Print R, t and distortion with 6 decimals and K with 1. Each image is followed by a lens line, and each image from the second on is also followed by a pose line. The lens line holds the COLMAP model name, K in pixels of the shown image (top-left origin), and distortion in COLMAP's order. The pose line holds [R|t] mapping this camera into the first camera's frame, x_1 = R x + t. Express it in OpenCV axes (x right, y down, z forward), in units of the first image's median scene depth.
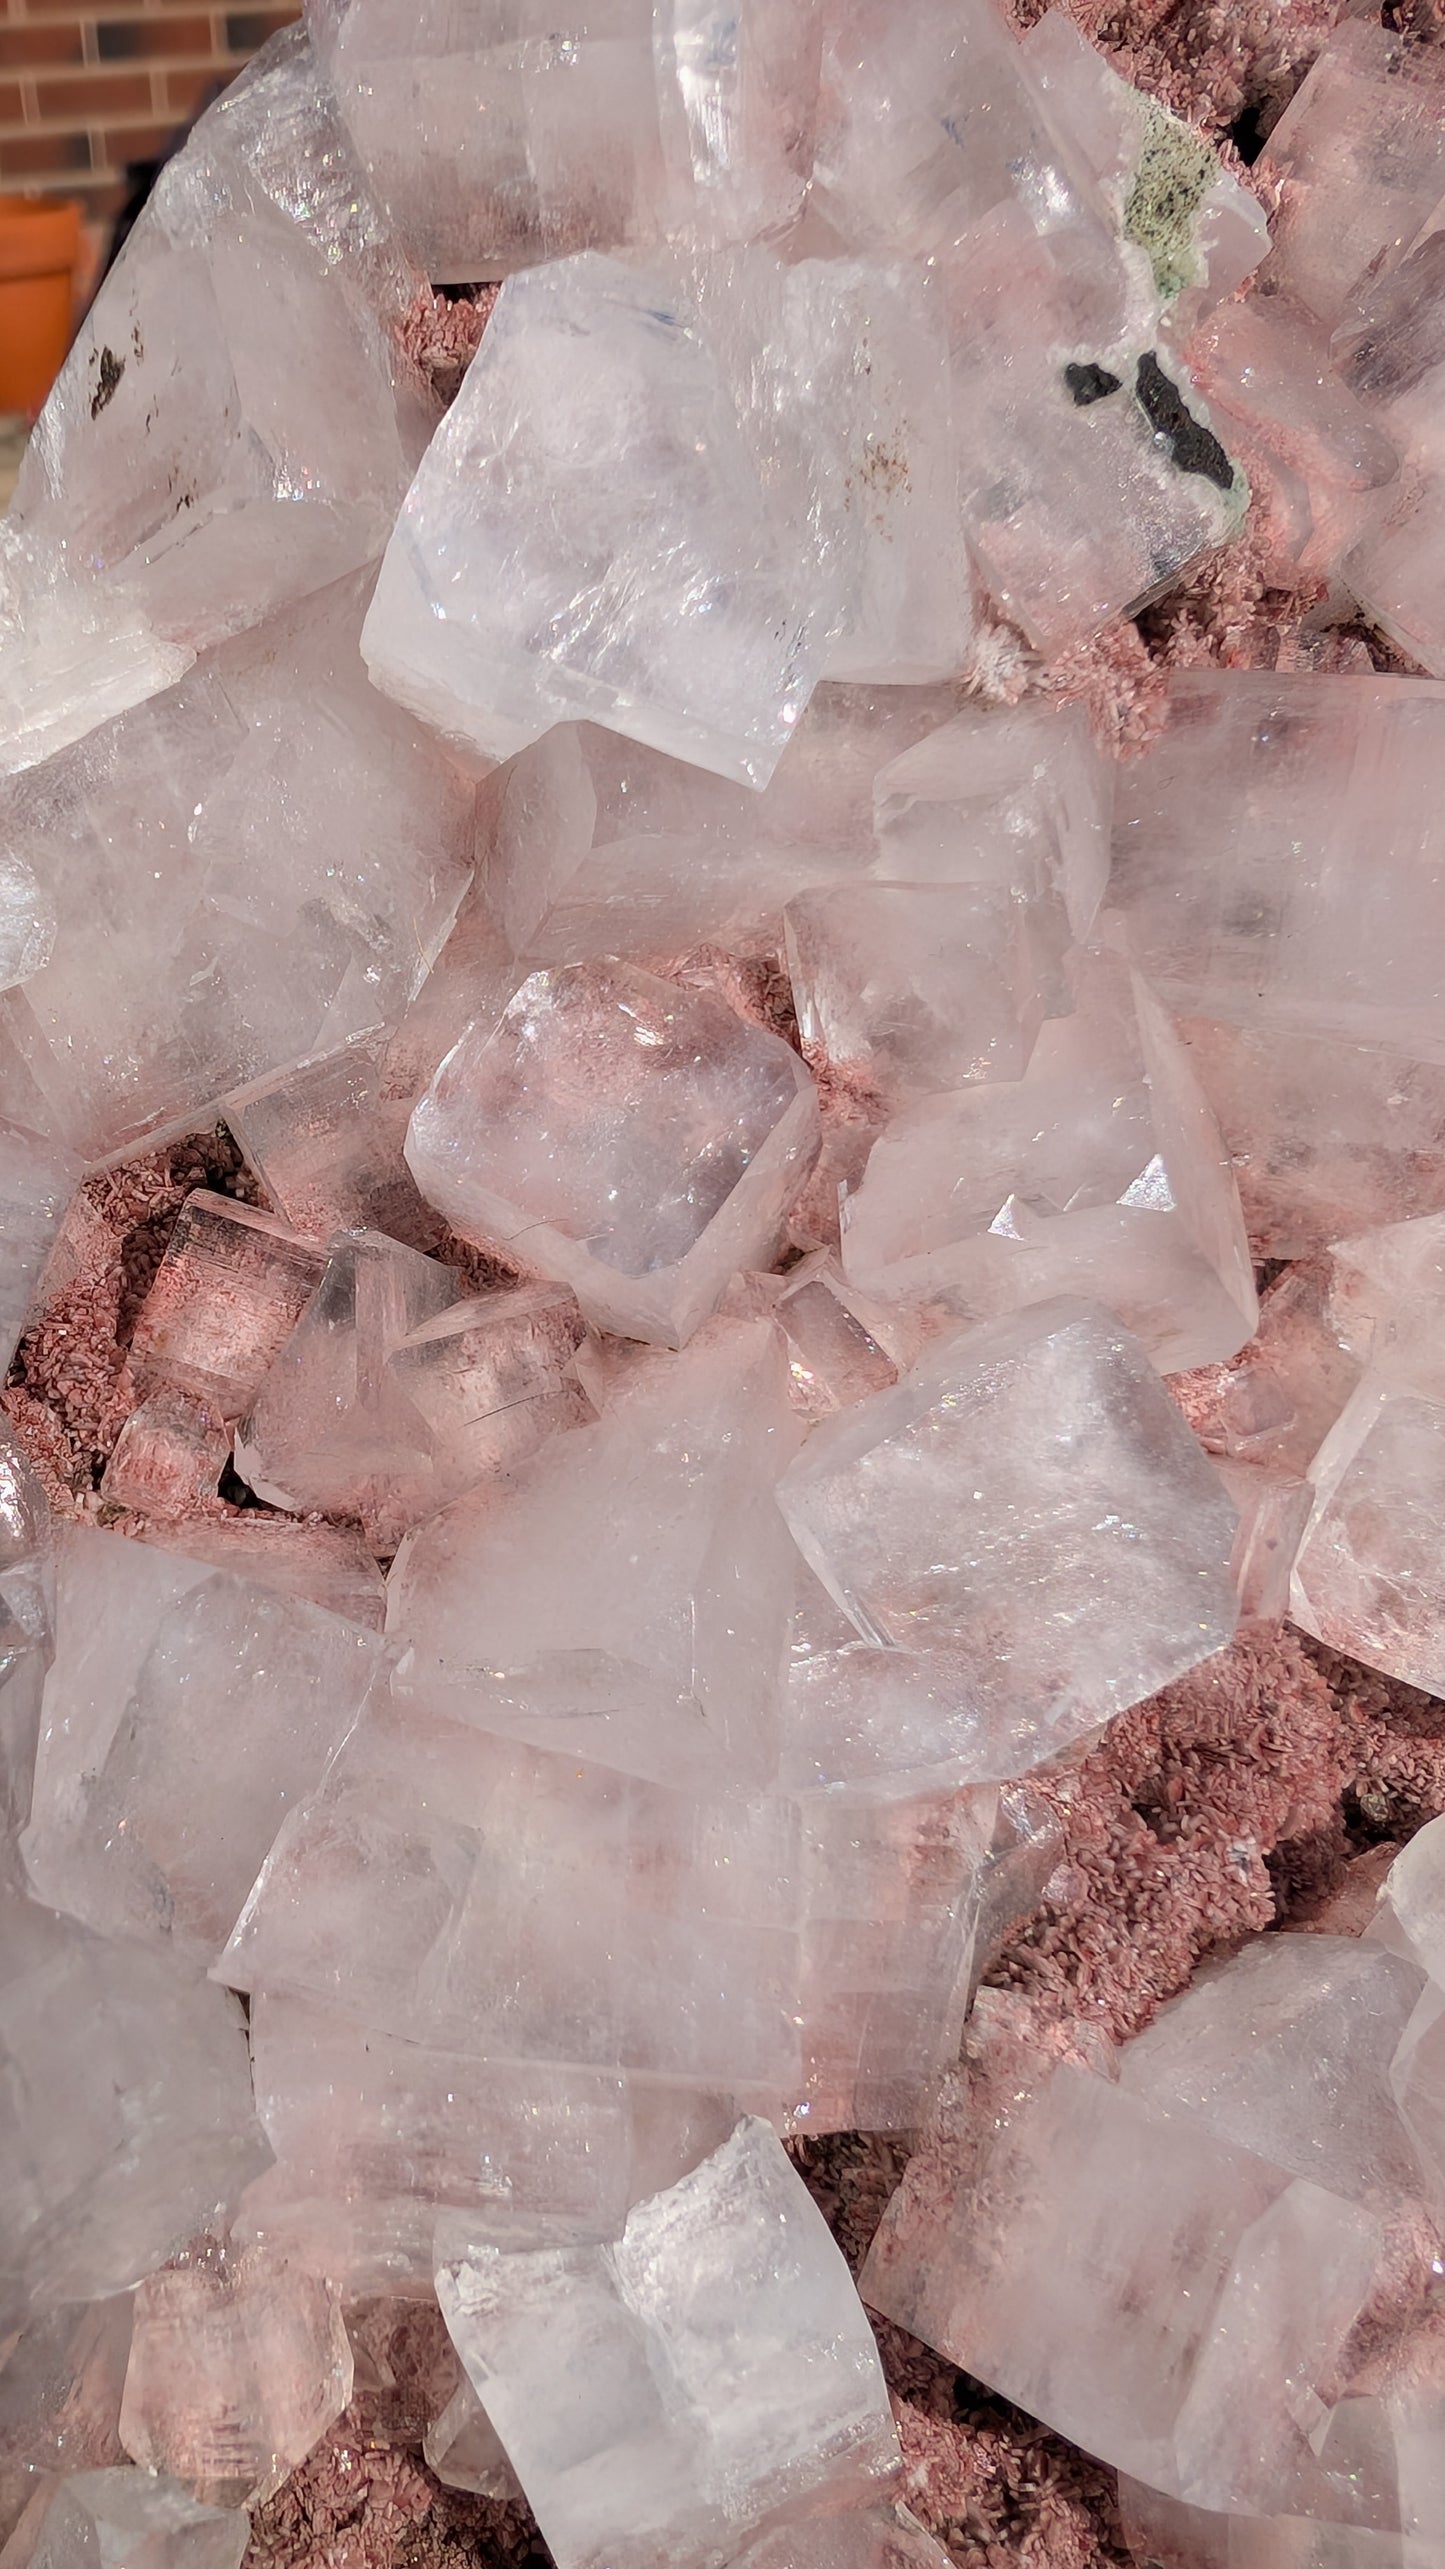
lens RADIAL K [[2163.7, 0, 523.9], [0, 2163.7, 1371.5], [0, 0, 1]] dist [-0.001282, 0.018716]
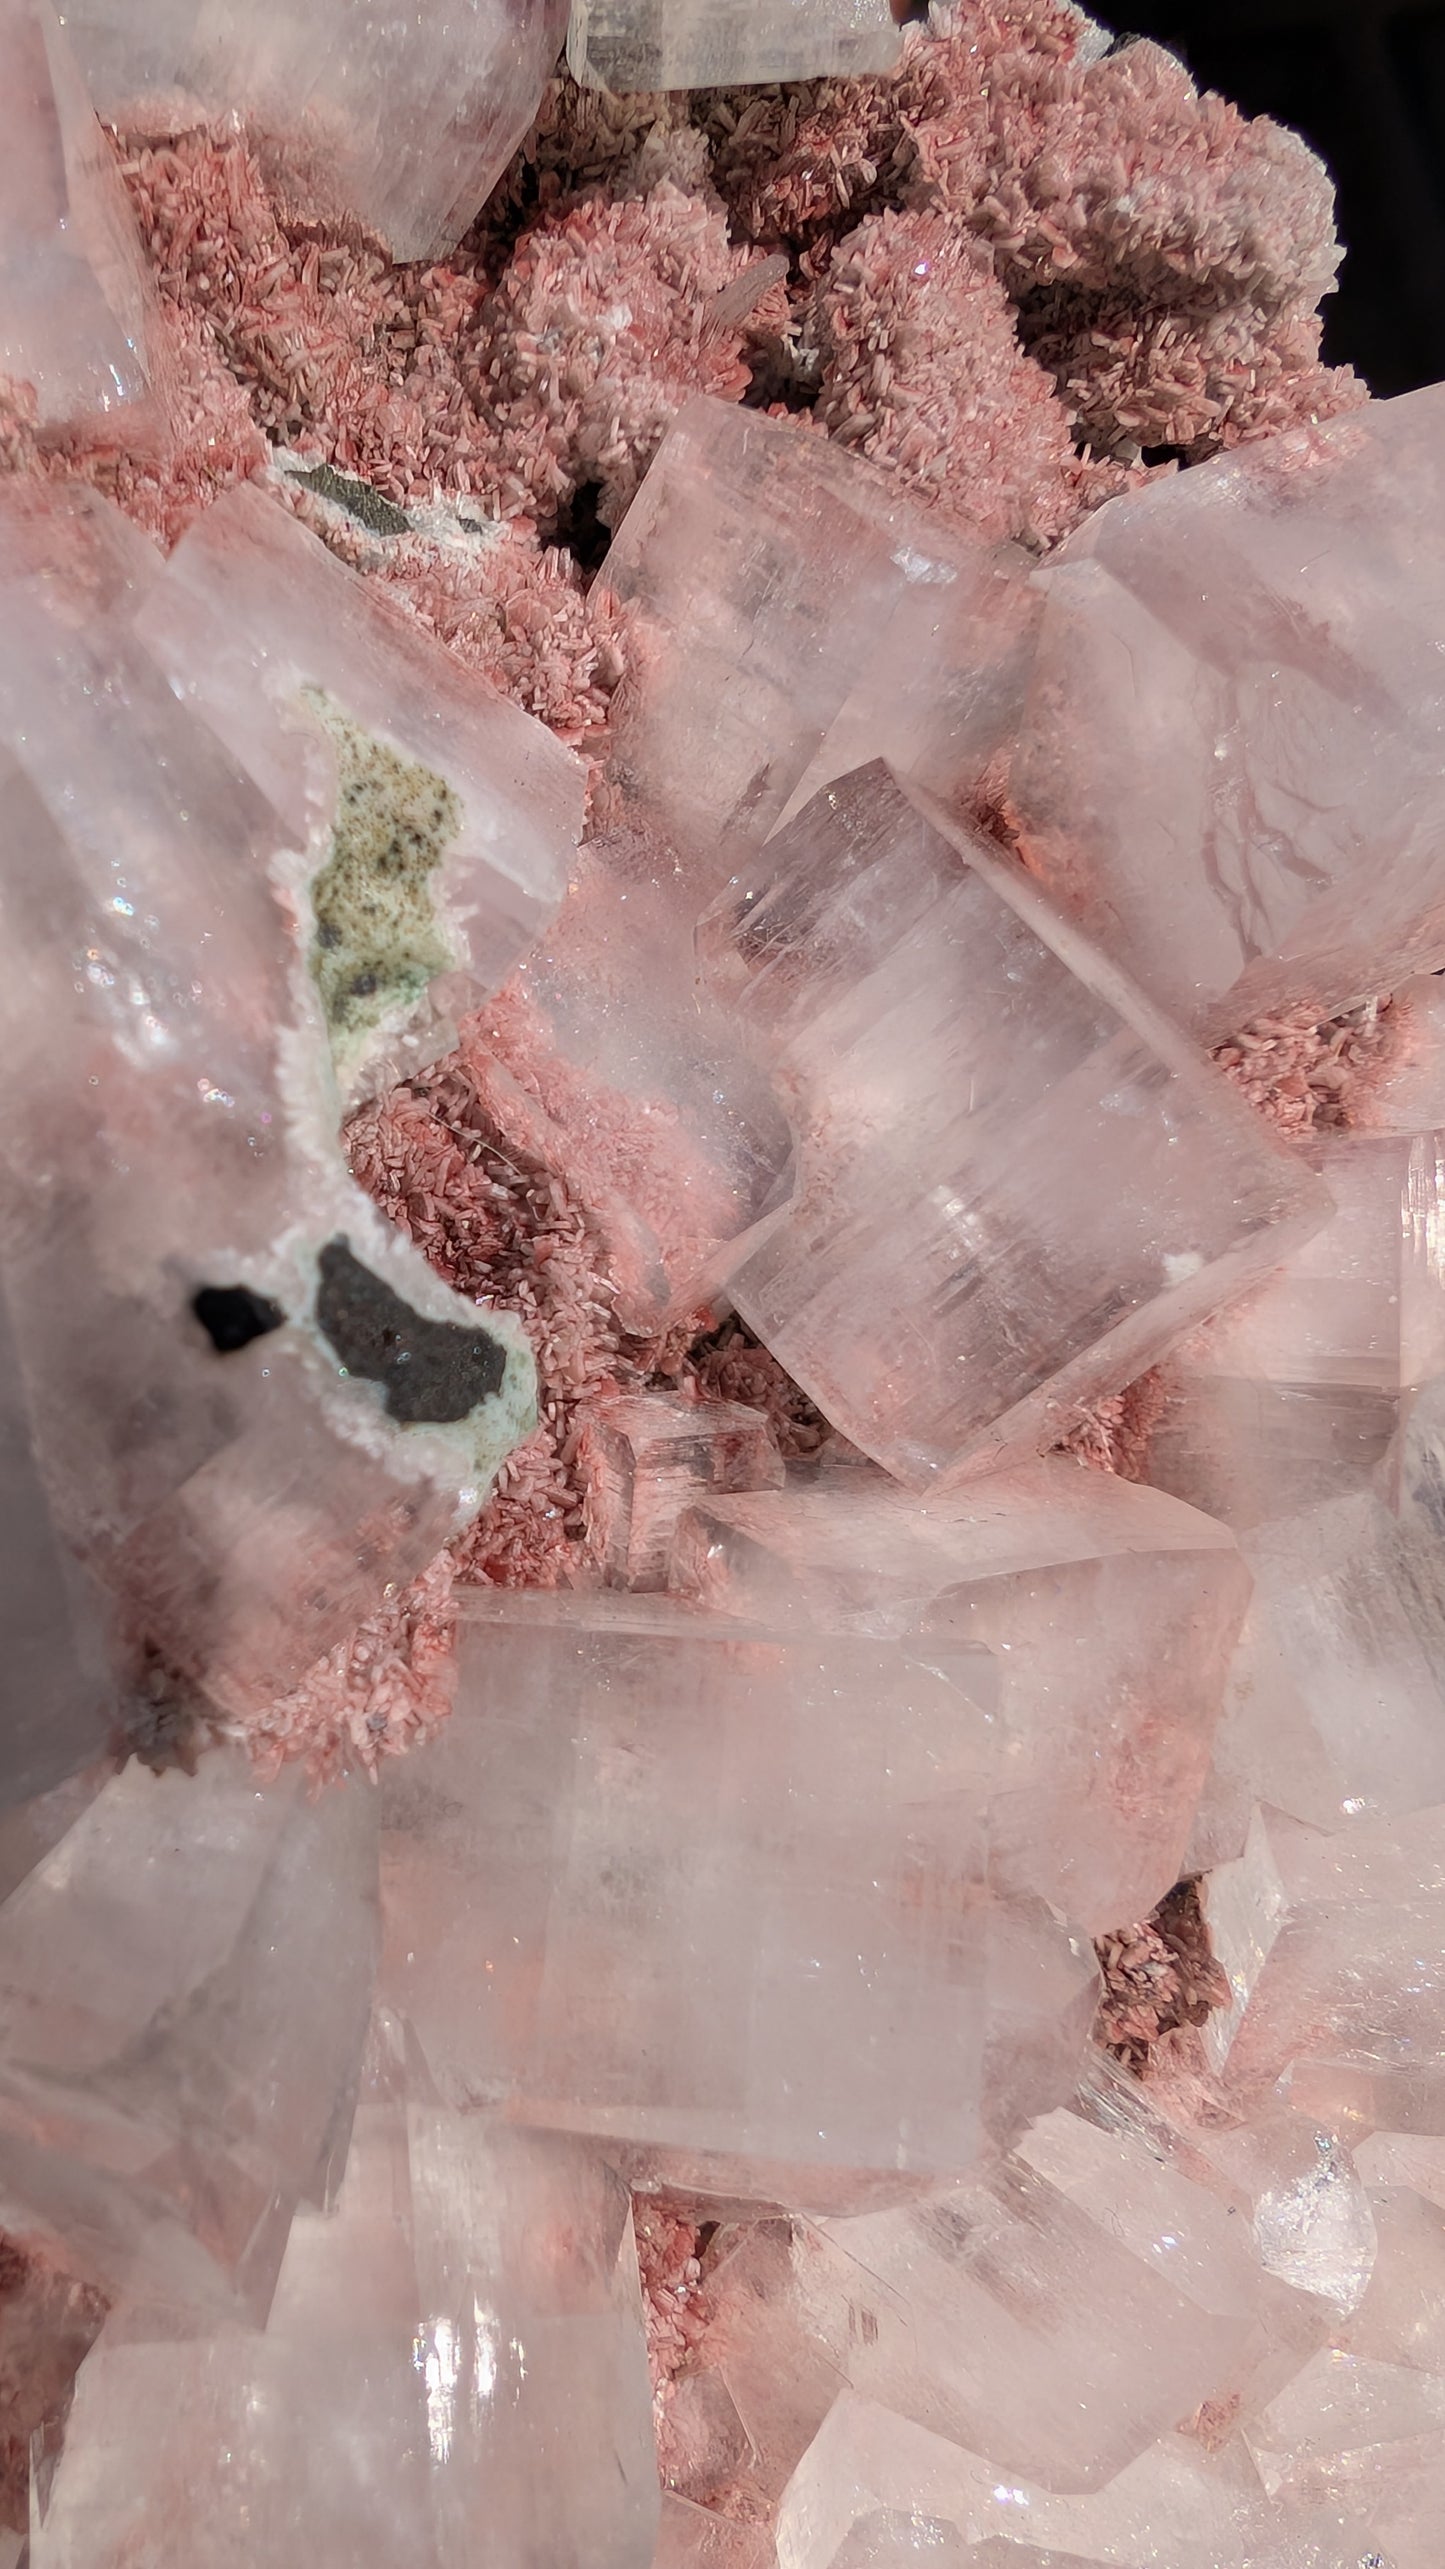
lens RADIAL K [[2163.7, 0, 498.8], [0, 2163.7, 1379.6], [0, 0, 1]] dist [-0.001282, 0.018716]
pose [[0.989603, -0.103622, 0.099738, 0.253289], [0.089340, 0.986349, 0.138328, -0.481883], [-0.112710, -0.127979, 0.985352, 0.355791]]
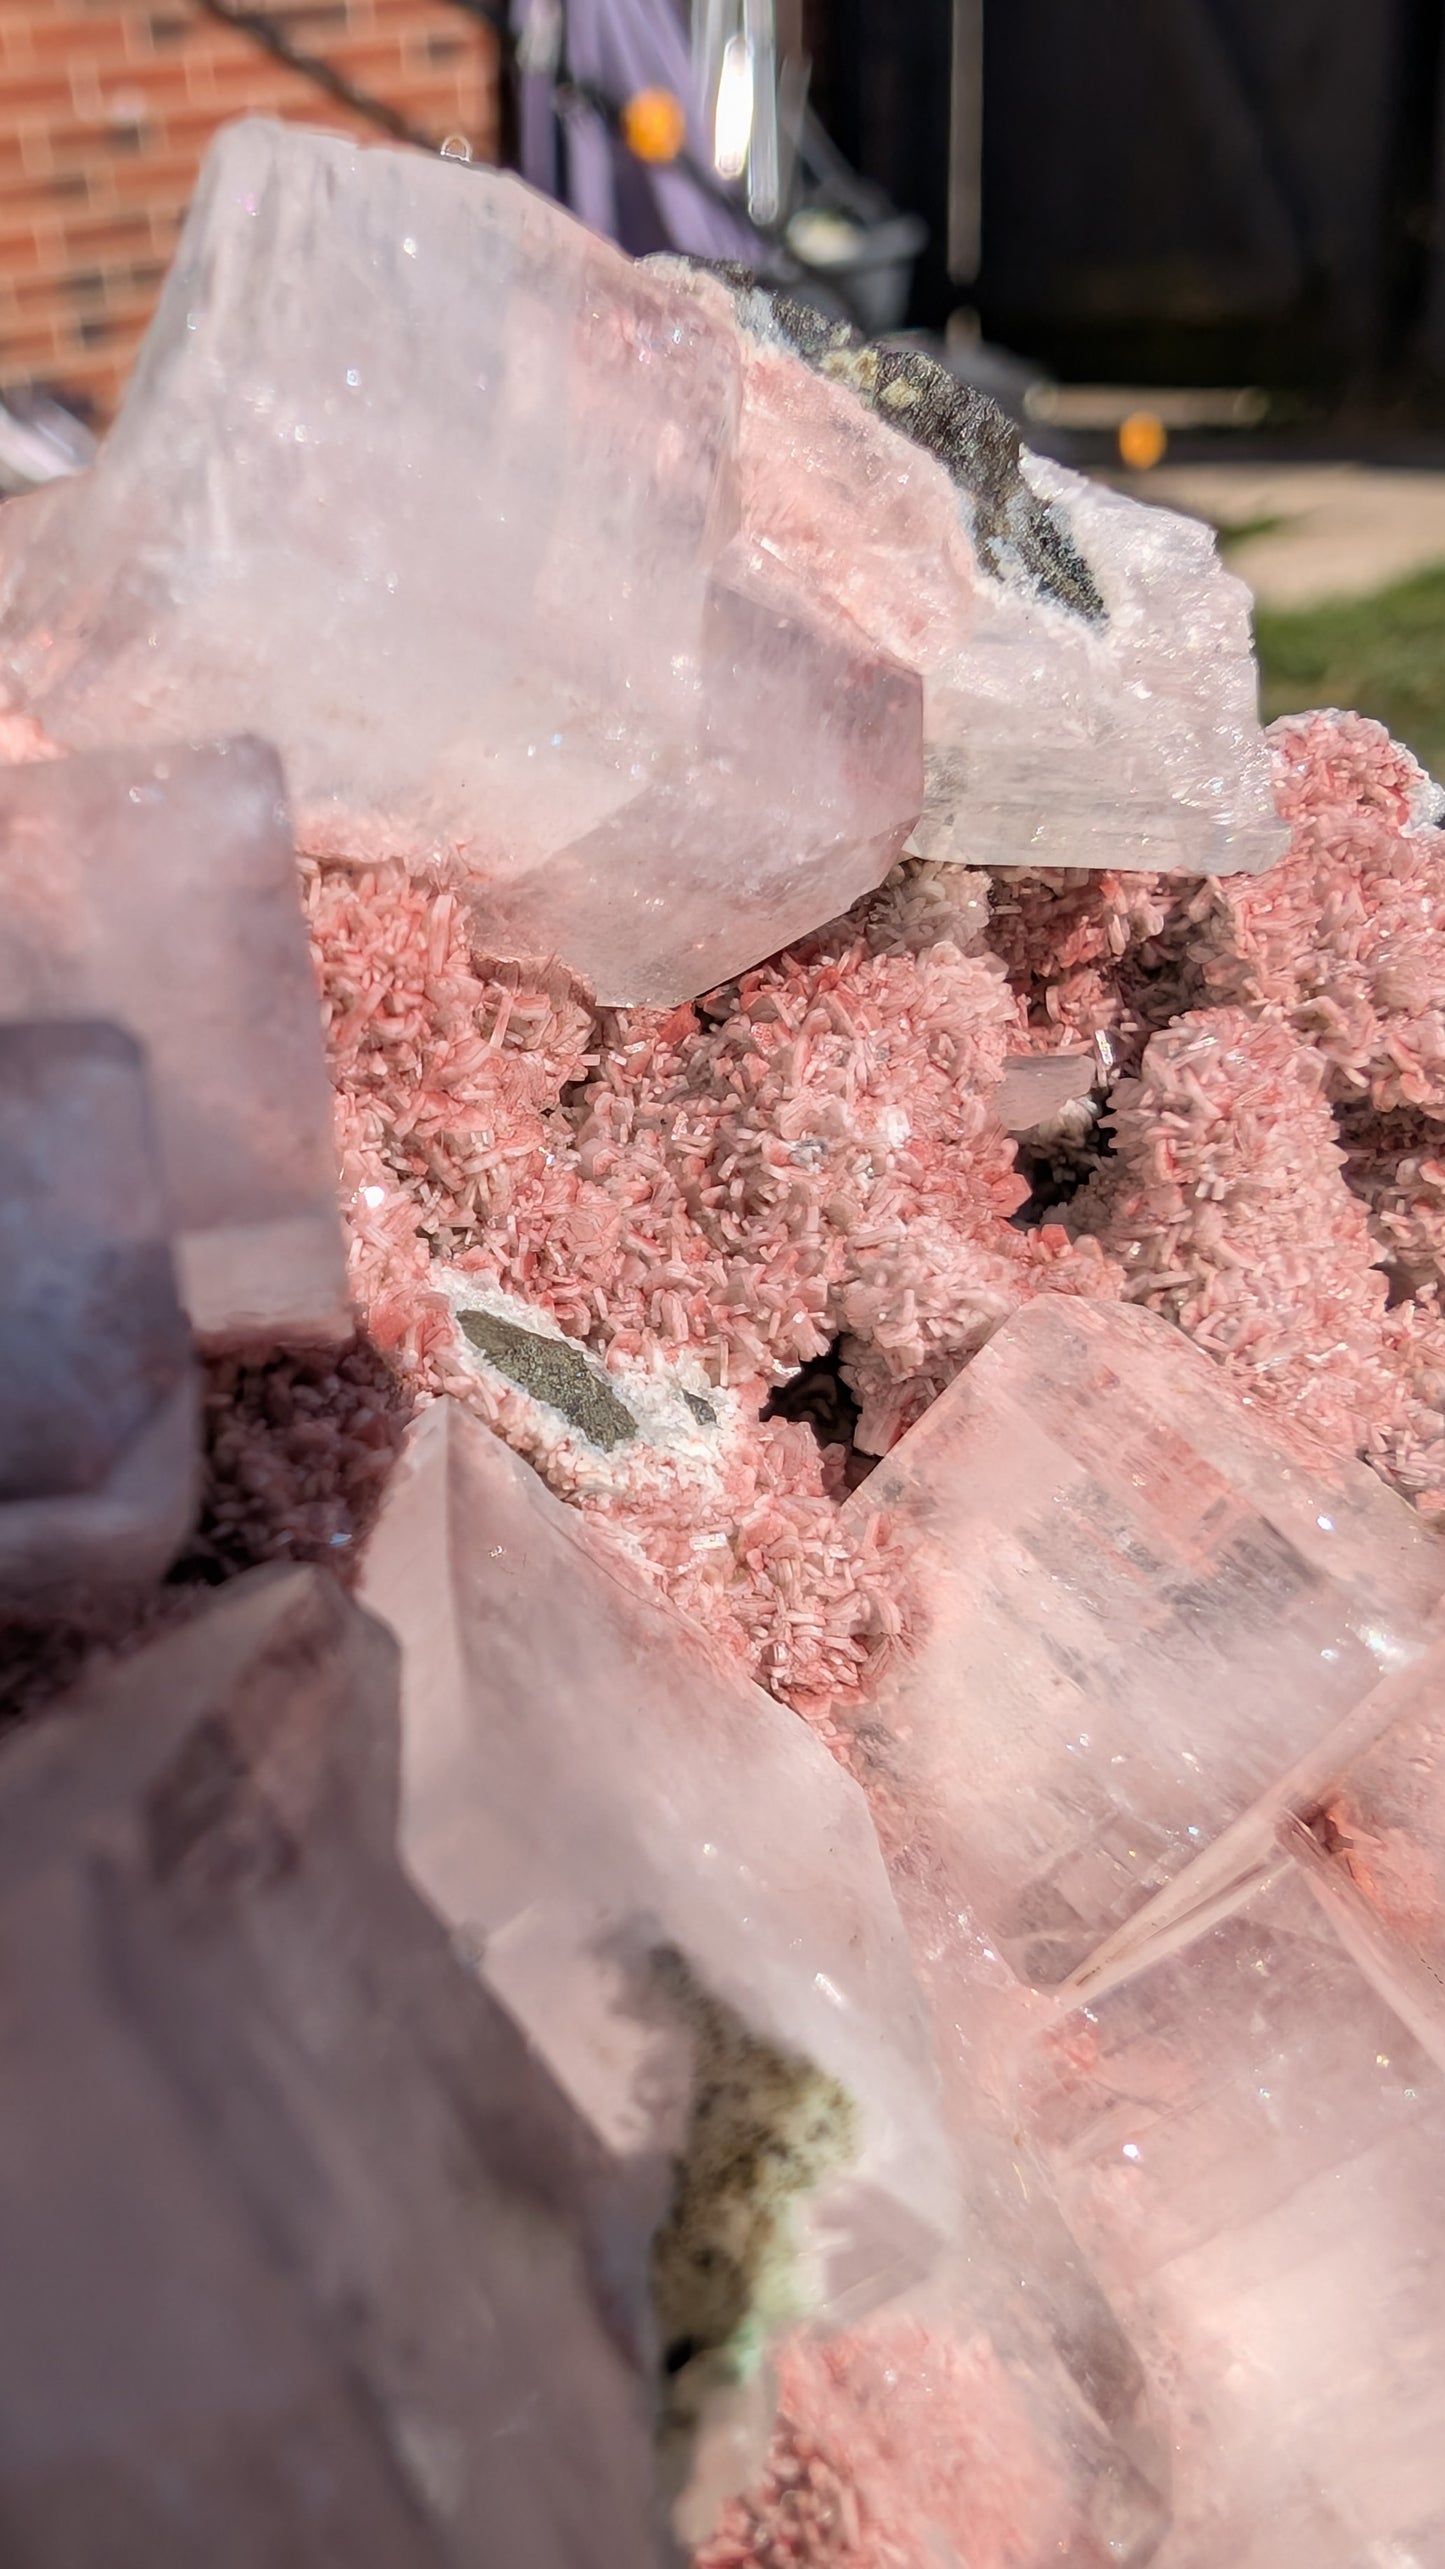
lens RADIAL K [[2163.7, 0, 464.8], [0, 2163.7, 1314.2], [0, 0, 1]] dist [-0.001282, 0.018716]
pose [[0.961435, -0.019196, 0.274363, 0.134934], [-0.005529, 0.996011, 0.089063, -0.759738], [-0.274978, -0.087145, 0.957493, 0.646444]]
